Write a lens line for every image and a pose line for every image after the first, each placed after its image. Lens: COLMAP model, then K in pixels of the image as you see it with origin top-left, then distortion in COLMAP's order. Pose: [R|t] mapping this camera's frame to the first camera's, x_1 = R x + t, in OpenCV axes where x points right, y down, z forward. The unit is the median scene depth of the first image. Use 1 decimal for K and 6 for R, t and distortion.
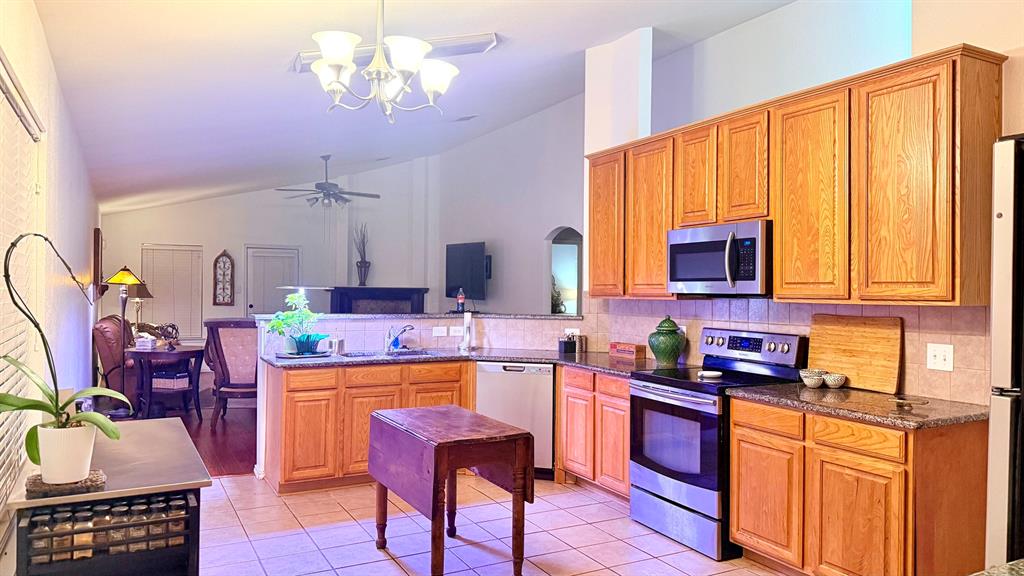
lens RADIAL K [[722.9, 0, 519.3], [0, 722.9, 289.7], [0, 0, 1]] dist [0.006337, -0.003108]
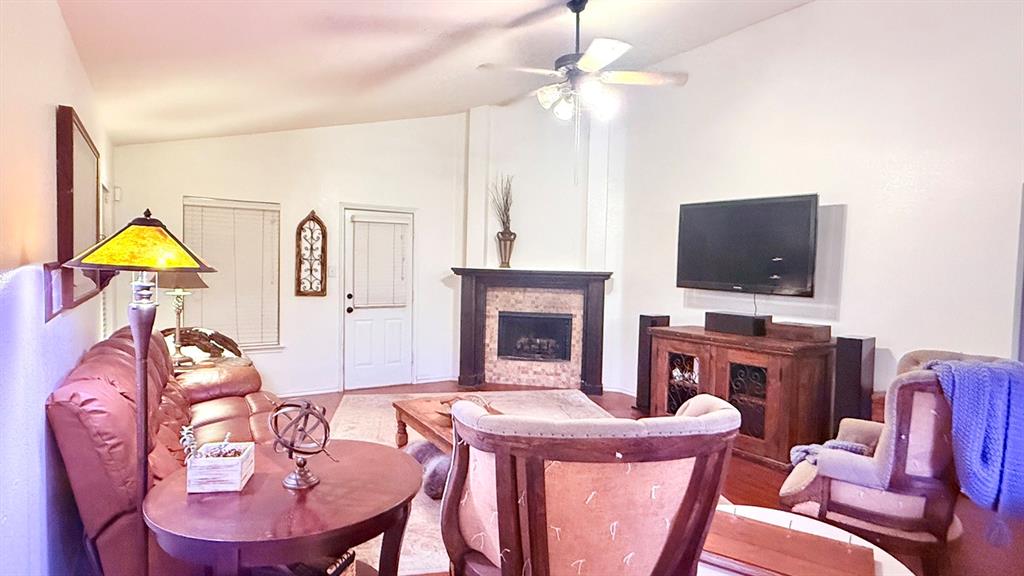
lens RADIAL K [[569.3, 0, 506.3], [0, 569.3, 287.1], [0, 0, 1]] dist [-0.003702, 0.000797]
pose [[0.998939, 0.007886, 0.045369, -0.255667], [-0.009513, 0.999315, 0.035762, -0.006155], [-0.045055, -0.036155, 0.998330, 0.477202]]
